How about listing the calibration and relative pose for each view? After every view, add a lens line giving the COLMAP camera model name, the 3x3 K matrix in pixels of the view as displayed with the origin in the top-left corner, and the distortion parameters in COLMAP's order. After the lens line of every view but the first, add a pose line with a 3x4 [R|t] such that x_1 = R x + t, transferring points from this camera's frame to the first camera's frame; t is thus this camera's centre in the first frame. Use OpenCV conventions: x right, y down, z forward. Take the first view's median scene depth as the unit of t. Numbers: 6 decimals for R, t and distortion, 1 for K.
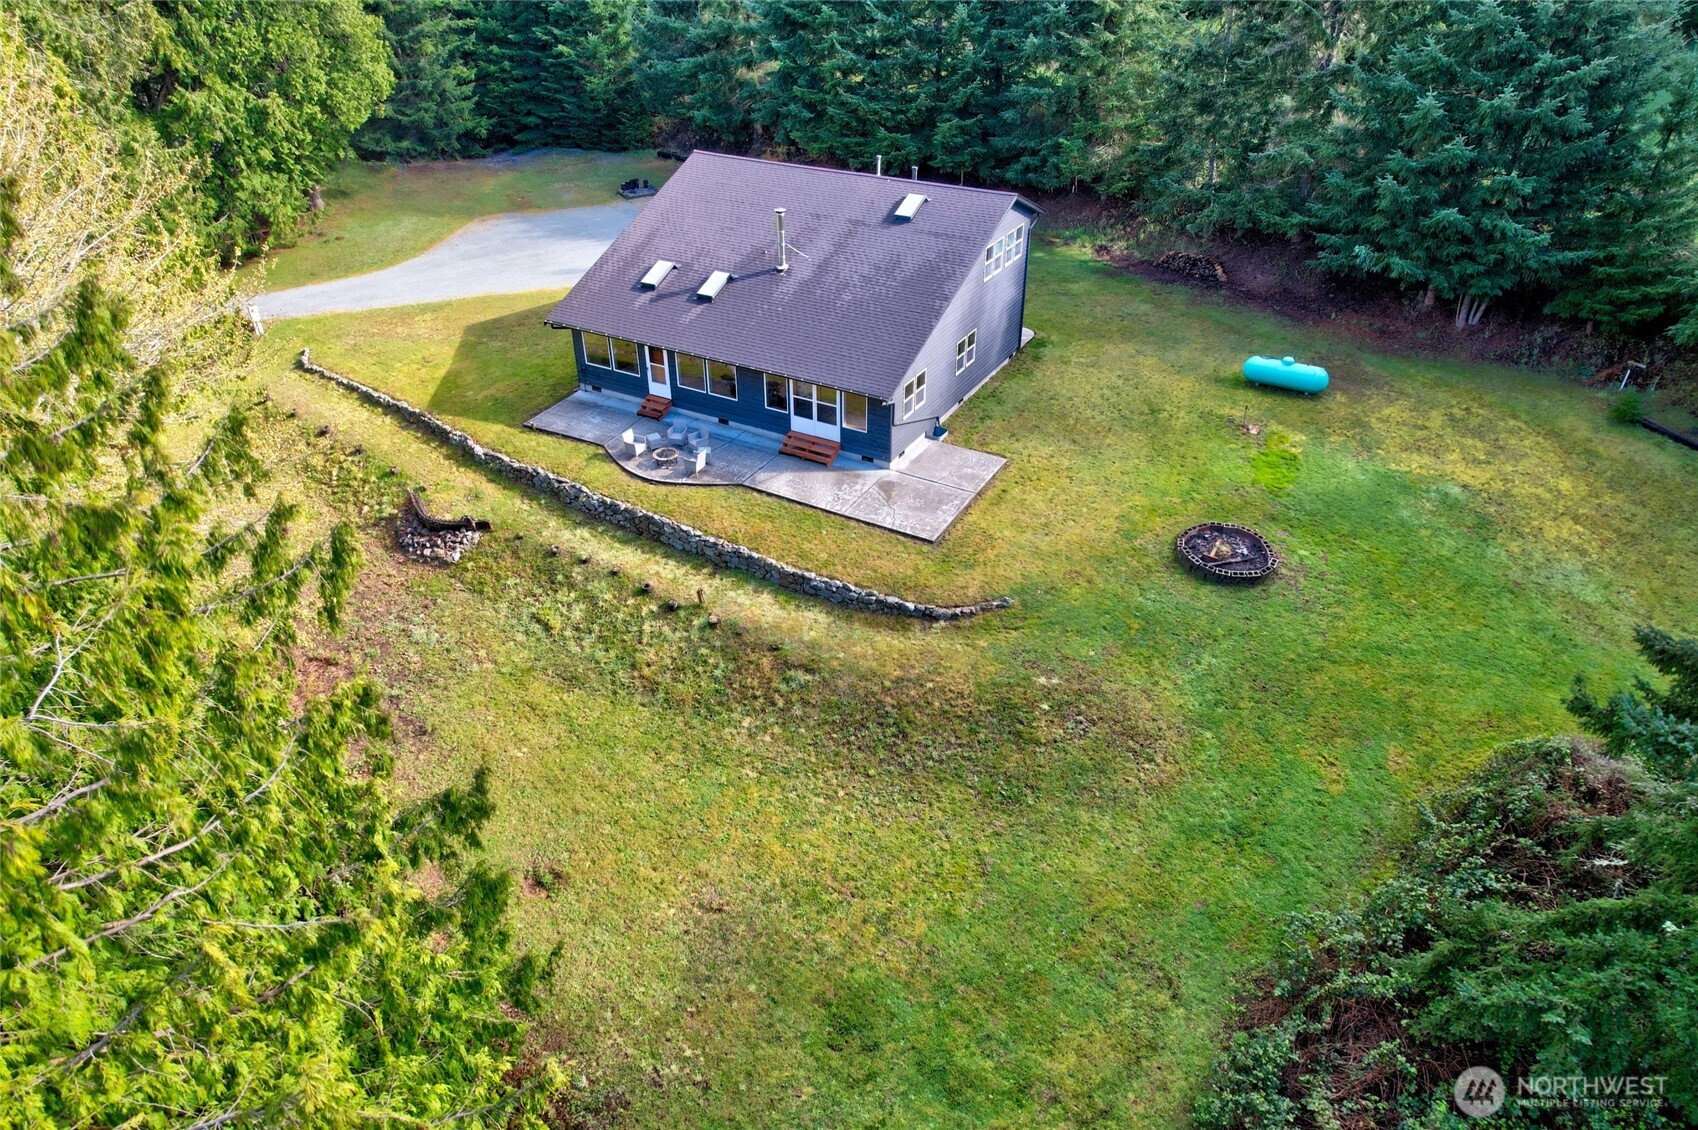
lens RADIAL K [[1088.7, 0, 849.0], [0, 1088.7, 565.0], [0, 0, 1]] dist [-0.080658, 0.073234]
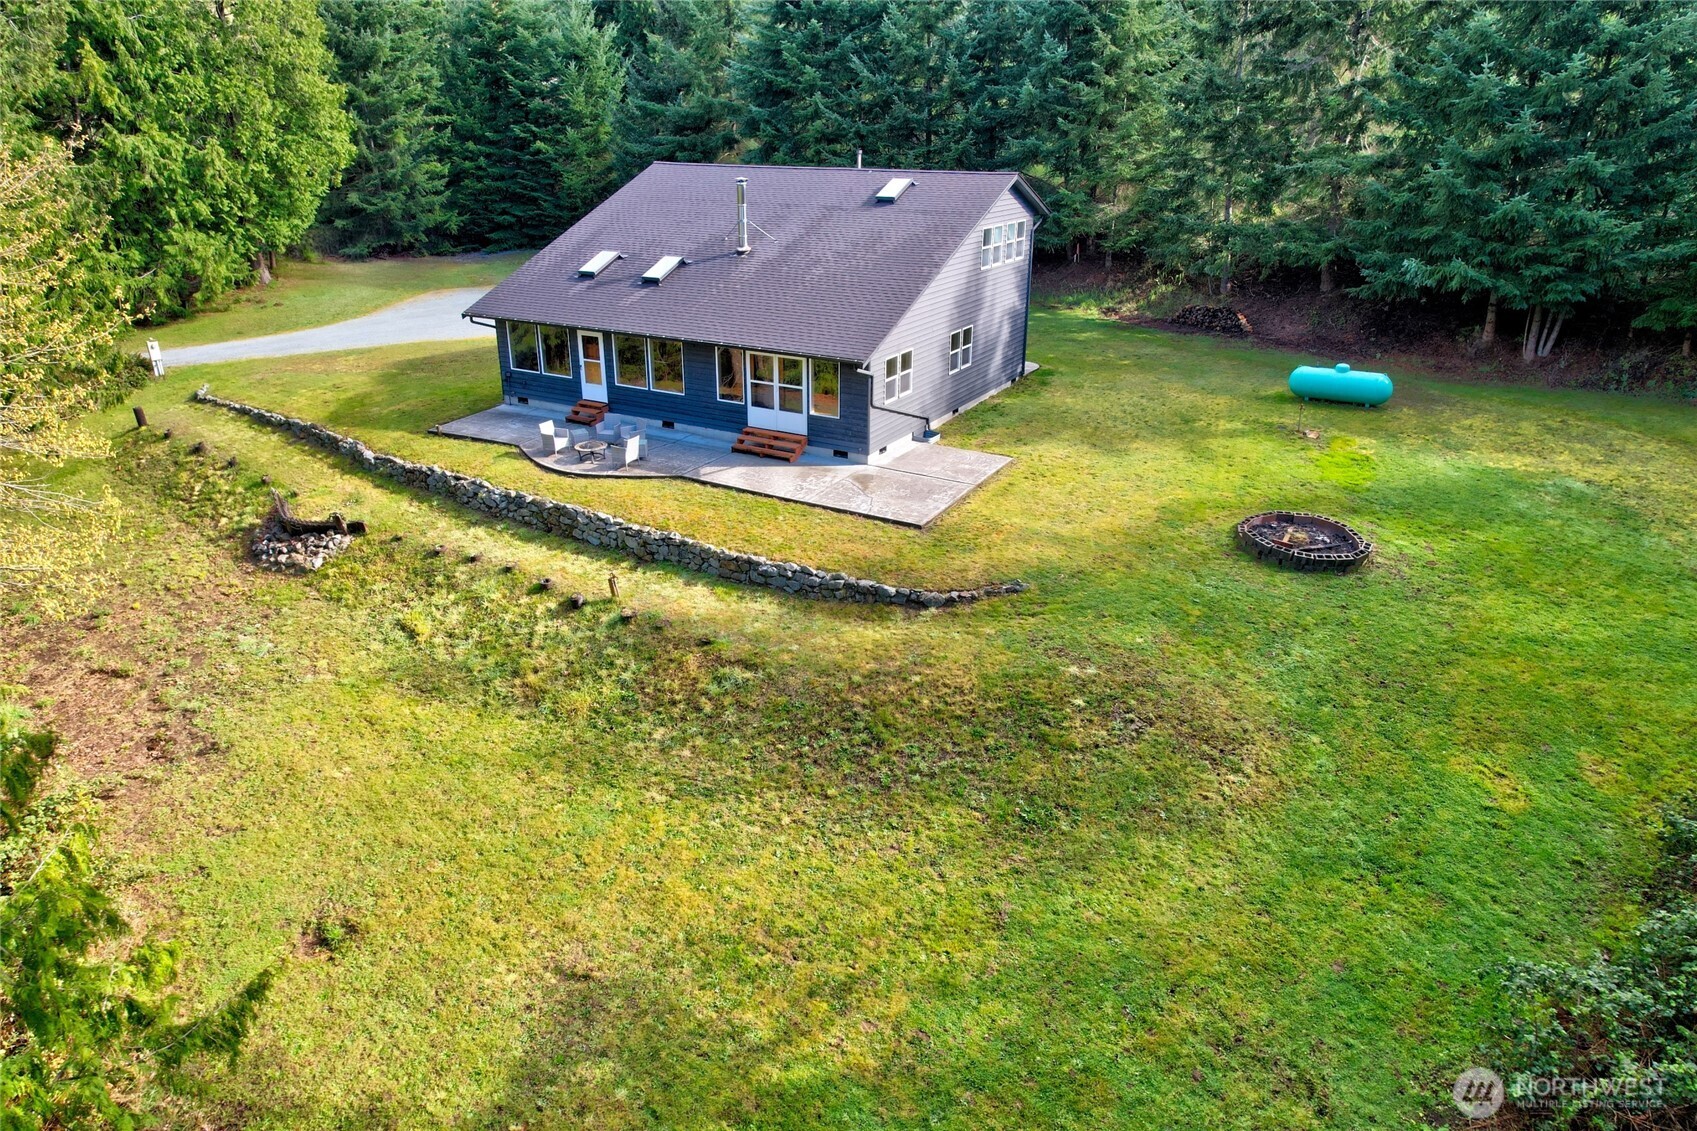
lens RADIAL K [[1092.7, 0, 848.5], [0, 1092.7, 565.5], [0, 0, 1]] dist [-0.096399, 0.095098]
pose [[0.999963, 0.008115, 0.002729, 0.024529], [-0.007467, 0.982537, -0.185915, 0.151966], [-0.004190, 0.185888, 0.982562, 0.252009]]
